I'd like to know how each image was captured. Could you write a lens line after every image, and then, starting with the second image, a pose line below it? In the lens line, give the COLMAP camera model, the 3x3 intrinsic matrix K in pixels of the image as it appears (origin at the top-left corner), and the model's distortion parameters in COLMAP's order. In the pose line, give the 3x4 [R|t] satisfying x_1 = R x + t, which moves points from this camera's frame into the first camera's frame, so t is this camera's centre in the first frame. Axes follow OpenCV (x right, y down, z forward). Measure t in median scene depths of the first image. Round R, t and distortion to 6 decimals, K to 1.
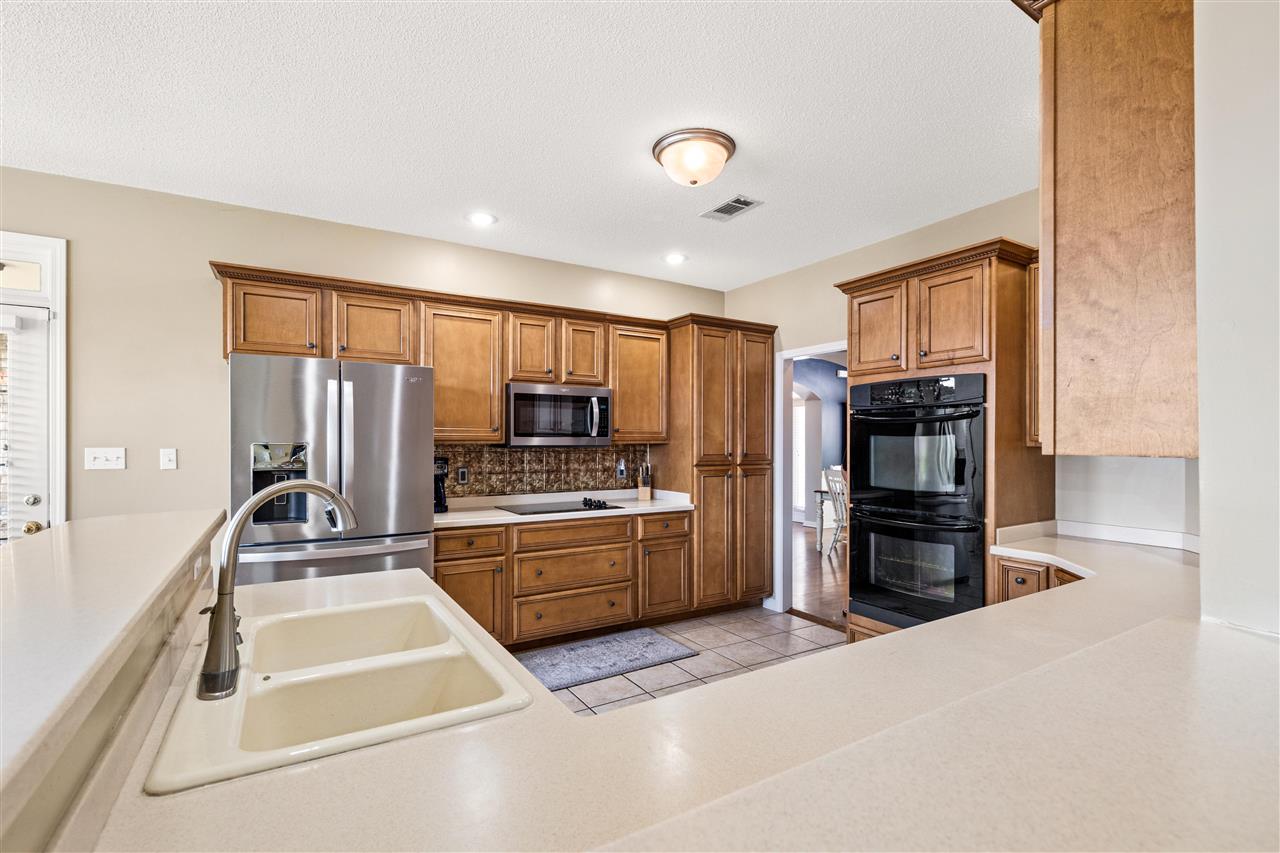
lens RADIAL K [[573.1, 0, 635.4], [0, 573.1, 438.8], [0, 0, 1]] dist [-0.002155, 0.000050]
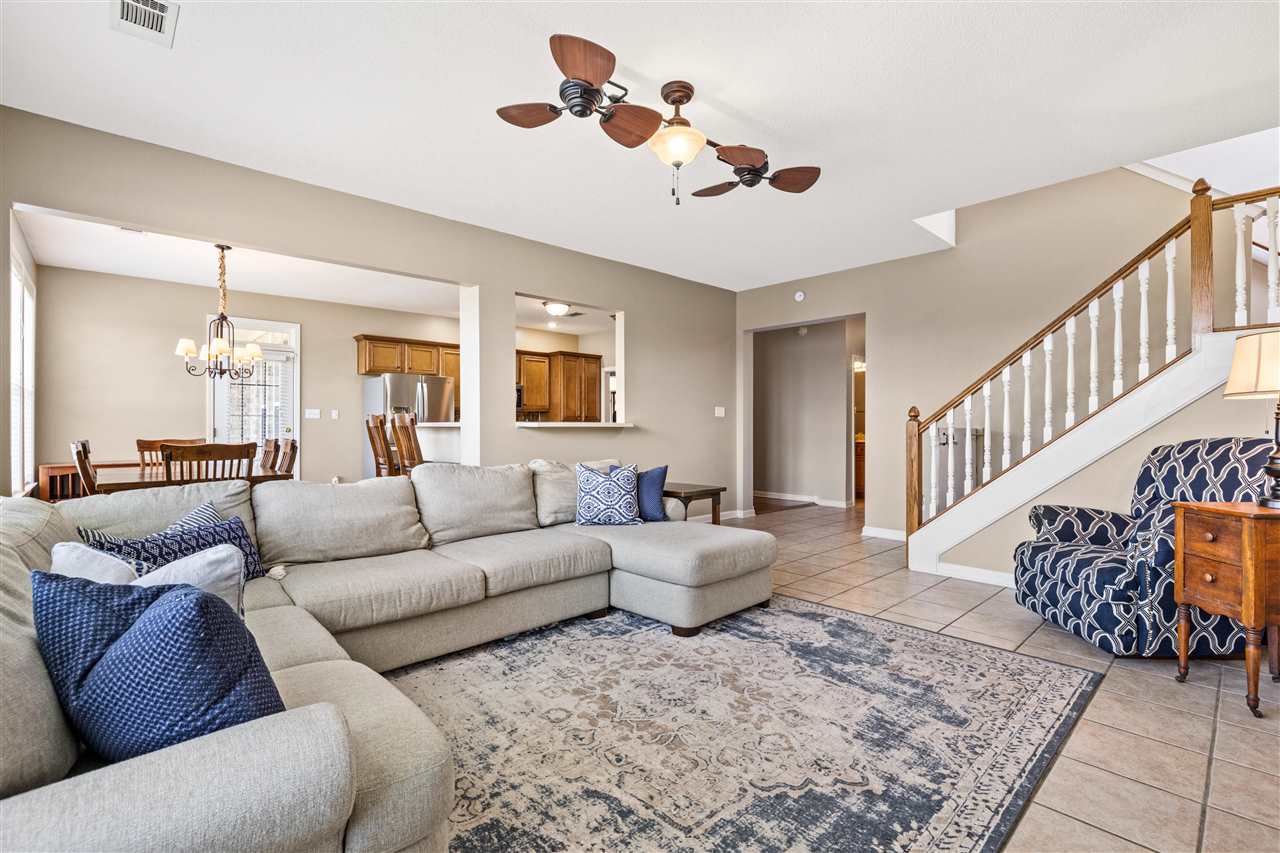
lens RADIAL K [[573.1, 0, 637.8], [0, 573.1, 425.6], [0, 0, 1]] dist [-0.002155, 0.000050]
pose [[0.979822, -0.004414, 0.199826, -0.048121], [0.004222, 0.999990, 0.001389, 0.061508], [-0.199830, -0.000517, 0.979830, -1.168136]]
